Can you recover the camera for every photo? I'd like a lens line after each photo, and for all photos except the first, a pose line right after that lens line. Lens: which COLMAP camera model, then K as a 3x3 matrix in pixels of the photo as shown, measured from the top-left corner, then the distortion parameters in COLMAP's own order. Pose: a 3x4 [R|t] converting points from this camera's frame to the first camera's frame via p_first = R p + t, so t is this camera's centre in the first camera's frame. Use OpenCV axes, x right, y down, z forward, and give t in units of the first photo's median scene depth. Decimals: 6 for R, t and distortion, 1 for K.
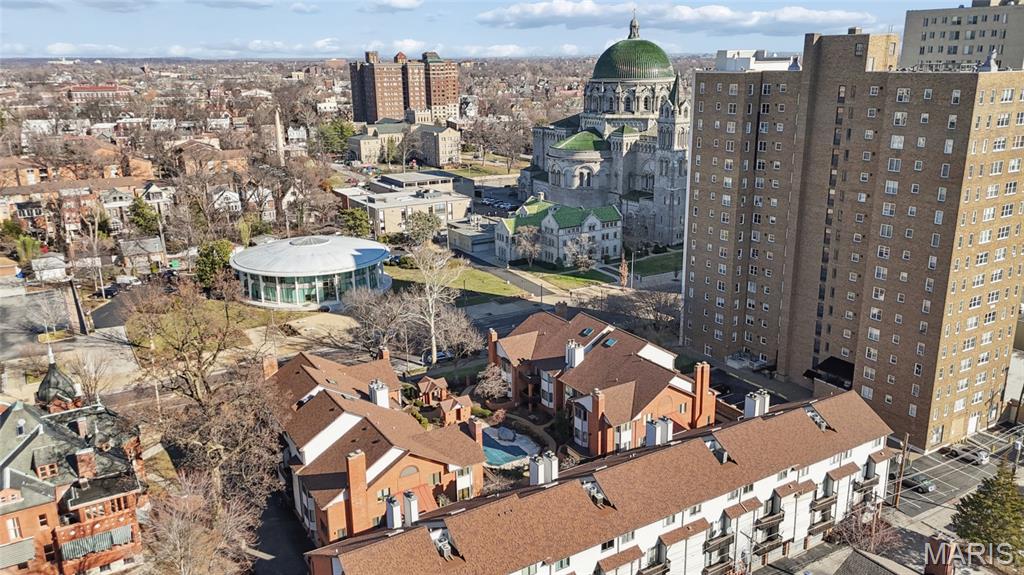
lens RADIAL K [[774.8, 0, 512.0], [0, 774.8, 287.5], [0, 0, 1]] dist [0.045558, -0.005147]
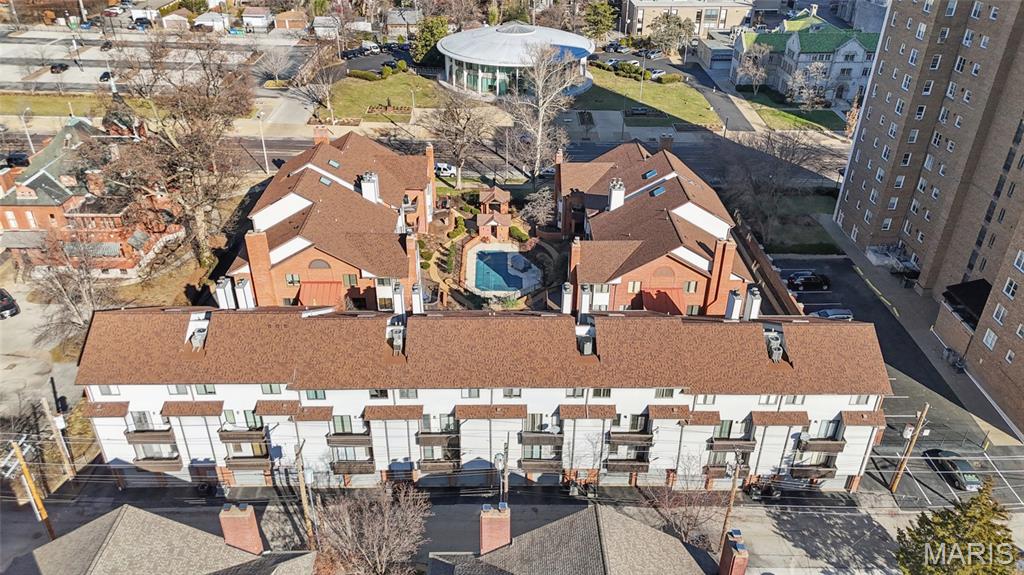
lens RADIAL K [[745.4, 0, 512.0], [0, 745.4, 287.5], [0, 0, 1]] dist [0.064326, -0.000369]
pose [[0.860414, 0.275720, -0.428563, 0.338321], [-0.161486, 0.945167, 0.283871, -0.031511], [0.483332, -0.175039, 0.857759, 0.202614]]
